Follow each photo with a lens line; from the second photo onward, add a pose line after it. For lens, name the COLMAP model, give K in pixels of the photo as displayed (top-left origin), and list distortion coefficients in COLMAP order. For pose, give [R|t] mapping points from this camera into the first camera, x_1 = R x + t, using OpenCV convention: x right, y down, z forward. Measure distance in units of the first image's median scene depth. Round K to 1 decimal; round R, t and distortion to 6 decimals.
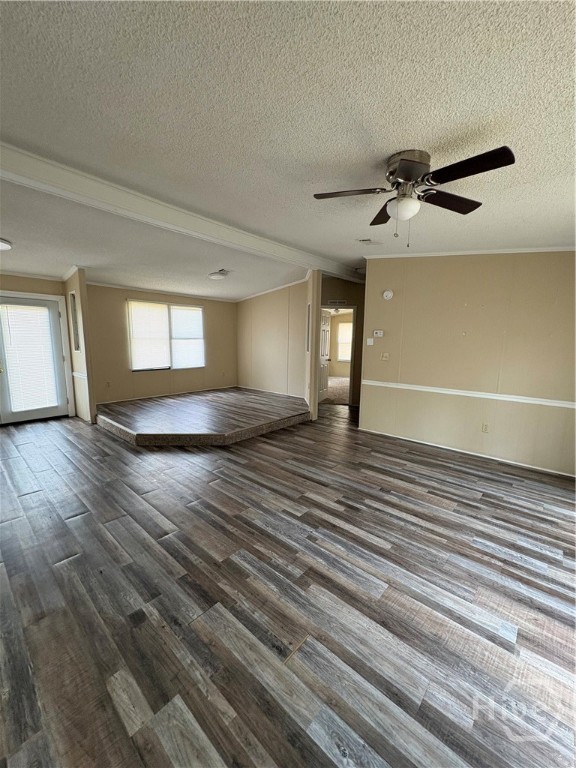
lens RADIAL K [[302.8, 0, 288.0], [0, 302.8, 384.0], [0, 0, 1]] dist [-0.000463, 0.000042]
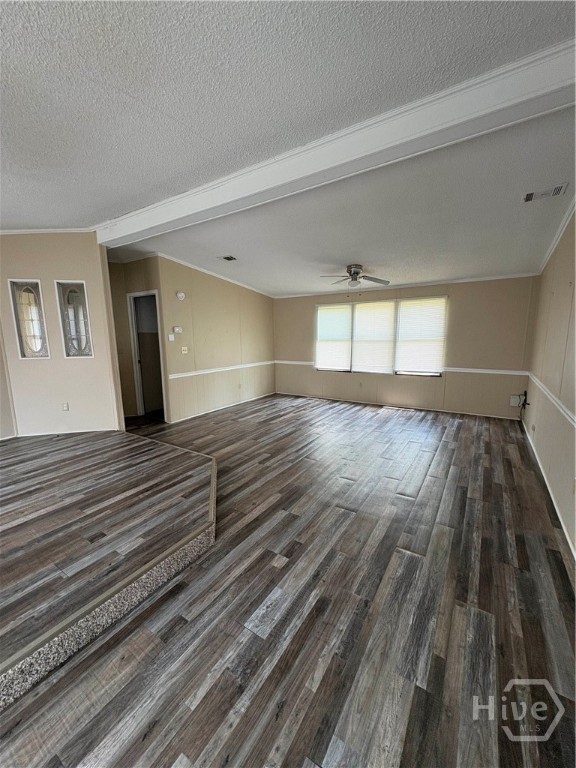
lens RADIAL K [[302.8, 0, 288.0], [0, 302.8, 384.0], [0, 0, 1]] dist [-0.000463, 0.000042]
pose [[-0.152405, -0.172753, 0.973103, -1.092176], [0.150416, 0.969080, 0.195597, -0.165277], [-0.976805, 0.176180, -0.121708, 0.983732]]
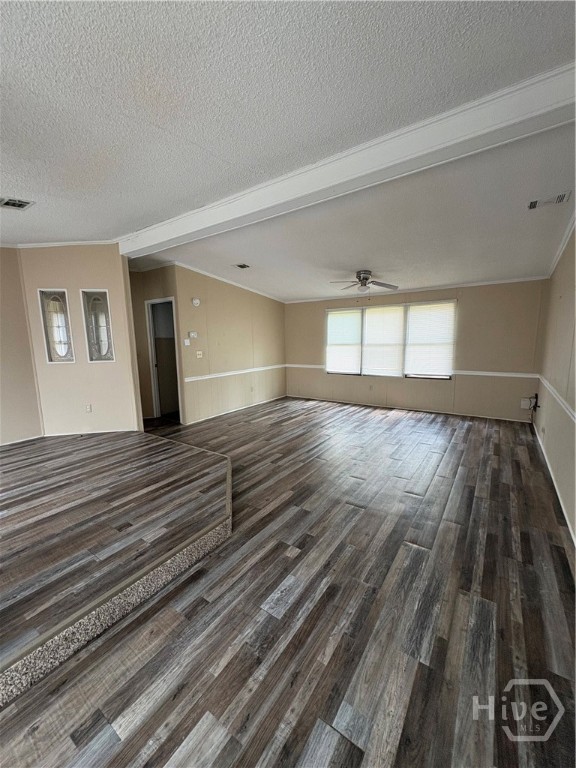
lens RADIAL K [[302.8, 0, 288.0], [0, 302.8, 384.0], [0, 0, 1]] dist [-0.000463, 0.000042]
pose [[-0.119464, -0.160467, 0.979785, -1.129941], [0.157188, 0.971349, 0.178252, -0.169066], [-0.980316, 0.175305, -0.090818, 0.992973]]
